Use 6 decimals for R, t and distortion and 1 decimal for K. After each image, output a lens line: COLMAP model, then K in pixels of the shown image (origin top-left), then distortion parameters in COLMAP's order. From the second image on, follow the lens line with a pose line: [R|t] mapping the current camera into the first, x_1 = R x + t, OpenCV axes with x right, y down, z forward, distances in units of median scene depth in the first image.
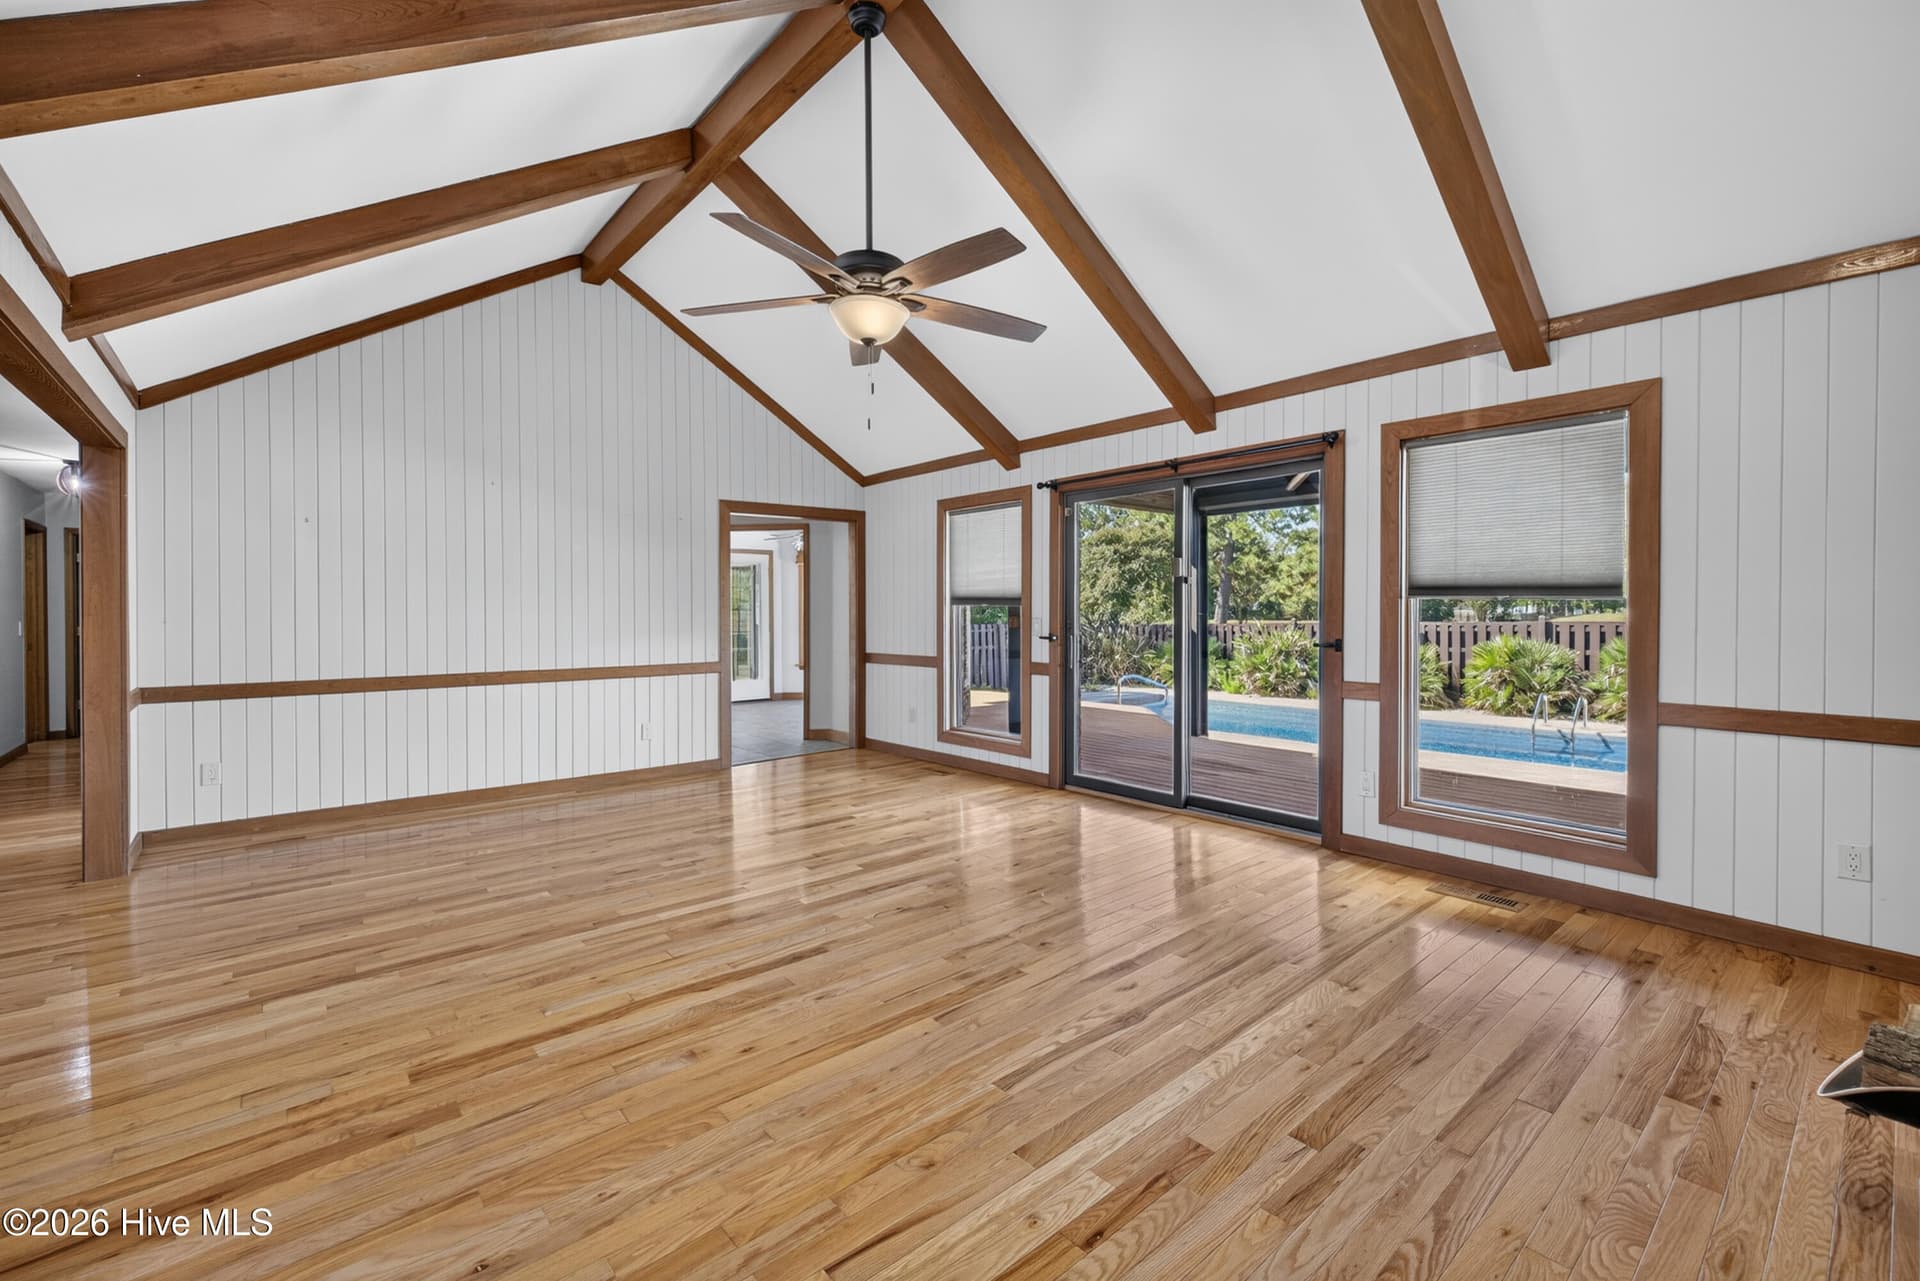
lens RADIAL K [[866.6, 0, 942.8], [0, 866.6, 623.4], [0, 0, 1]] dist [-0.001179, 0.000197]
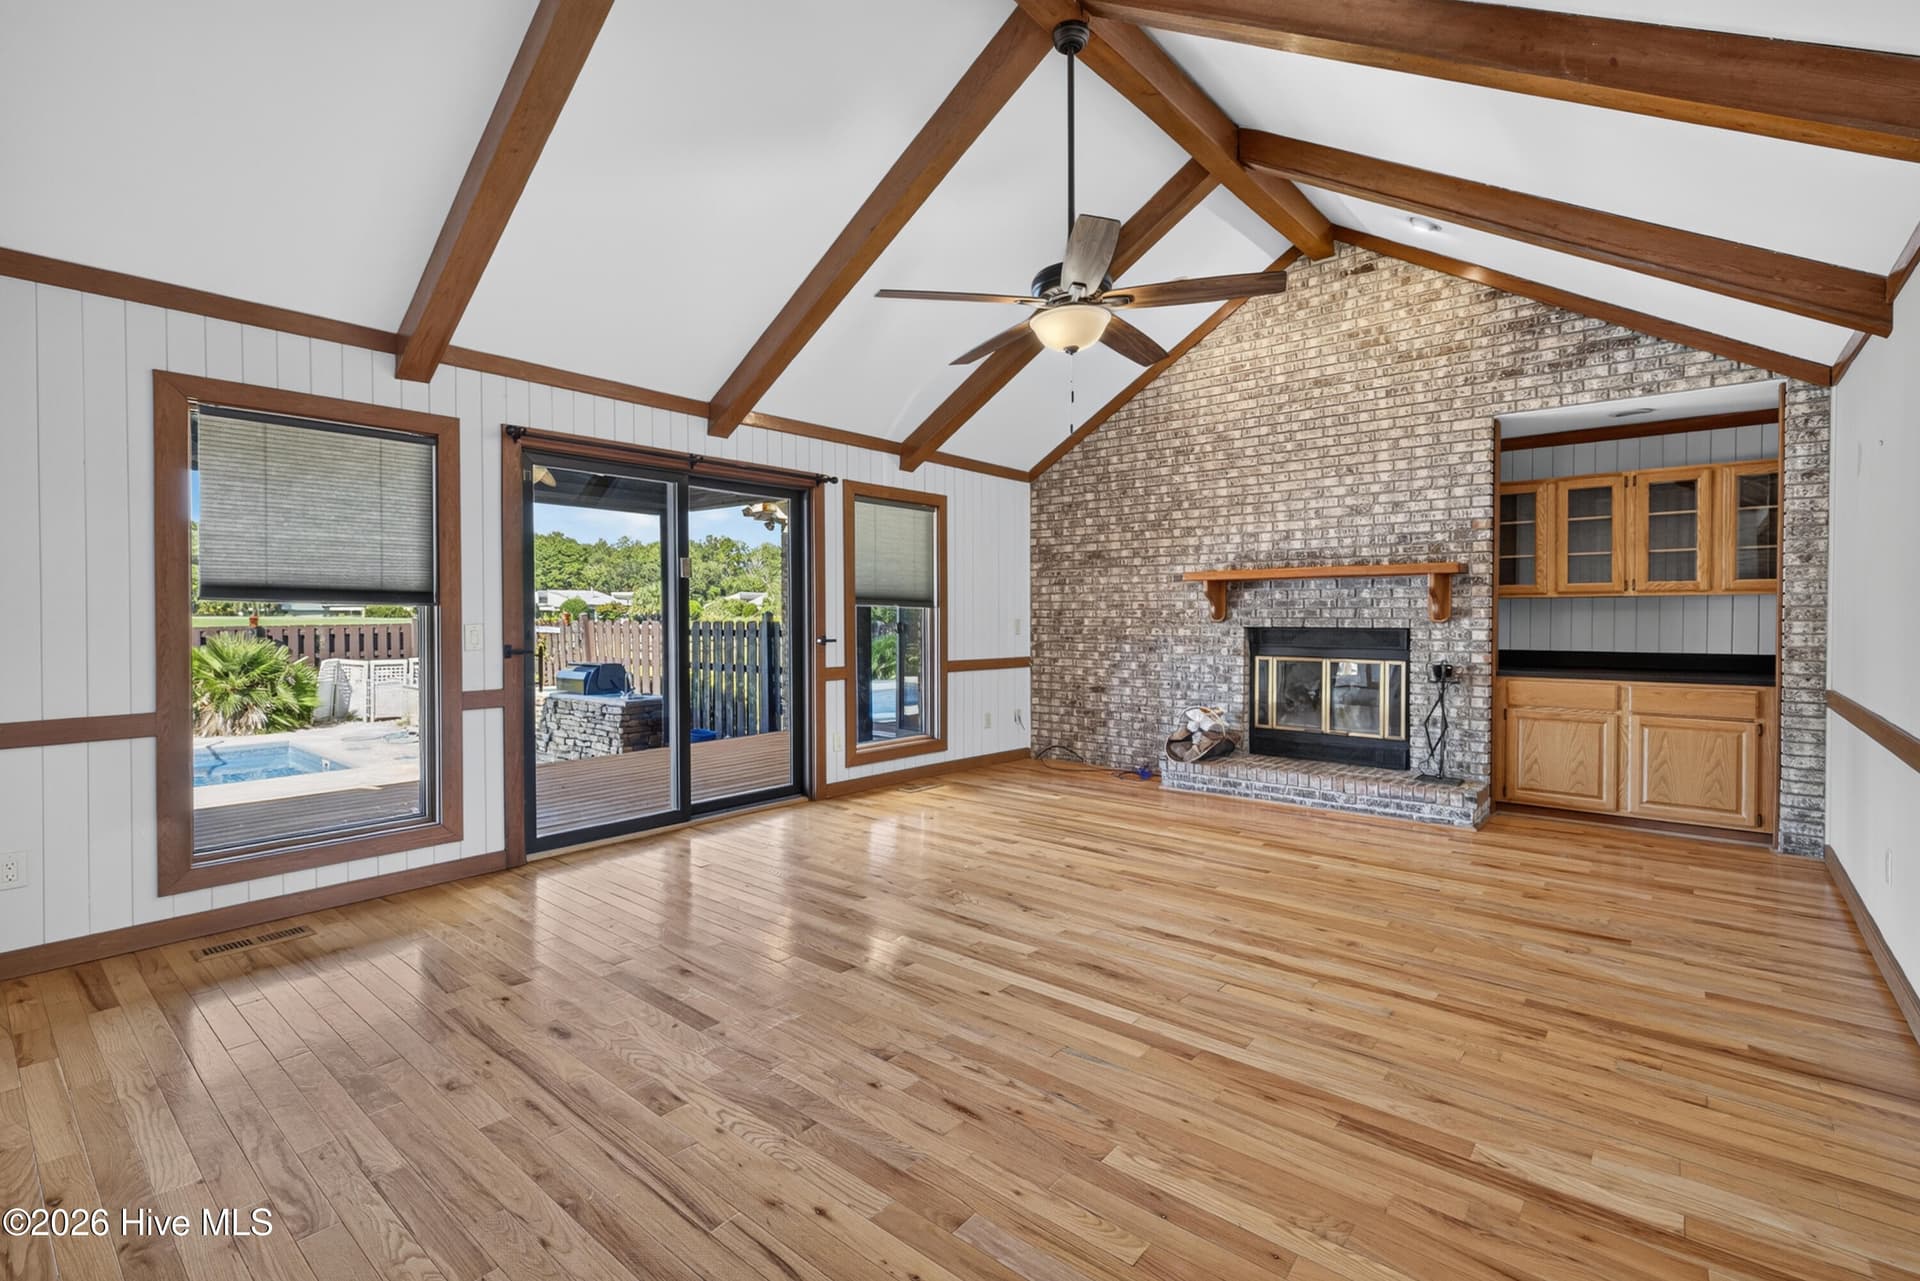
lens RADIAL K [[866.6, 0, 942.8], [0, 866.6, 623.4], [0, 0, 1]] dist [-0.001179, 0.000197]
pose [[-0.195407, -0.006206, 0.980703, -0.947863], [0.013752, 0.999864, 0.009068, -0.011012], [-0.980626, 0.015258, -0.195296, 1.204787]]
